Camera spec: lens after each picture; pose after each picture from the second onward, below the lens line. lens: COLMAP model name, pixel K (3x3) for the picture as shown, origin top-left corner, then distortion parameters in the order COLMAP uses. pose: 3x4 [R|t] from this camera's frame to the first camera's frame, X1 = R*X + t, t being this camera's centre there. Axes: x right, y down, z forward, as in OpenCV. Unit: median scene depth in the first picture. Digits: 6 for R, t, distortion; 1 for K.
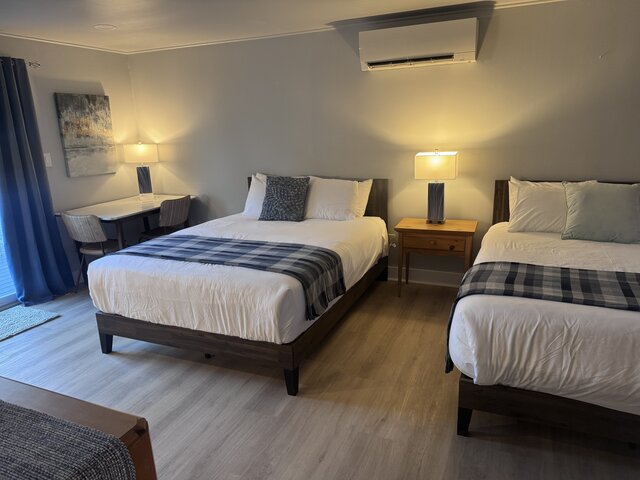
lens RADIAL K [[437.6, 0, 316.9], [0, 437.6, 240.5], [0, 0, 1]] dist [0.126103, -0.131987]
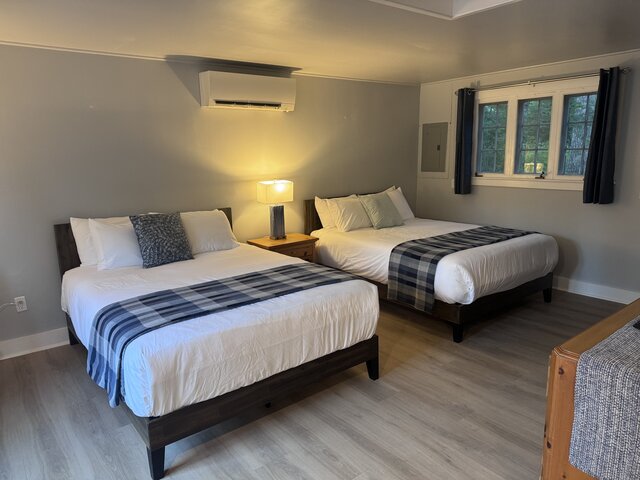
lens RADIAL K [[437.6, 0, 316.9], [0, 437.6, 240.5], [0, 0, 1]] dist [0.126103, -0.131987]
pose [[0.492961, -0.150605, 0.856918, -0.943183], [0.229360, 0.972561, 0.038985, -0.078040], [-0.839276, 0.177325, 0.513977, 0.406570]]
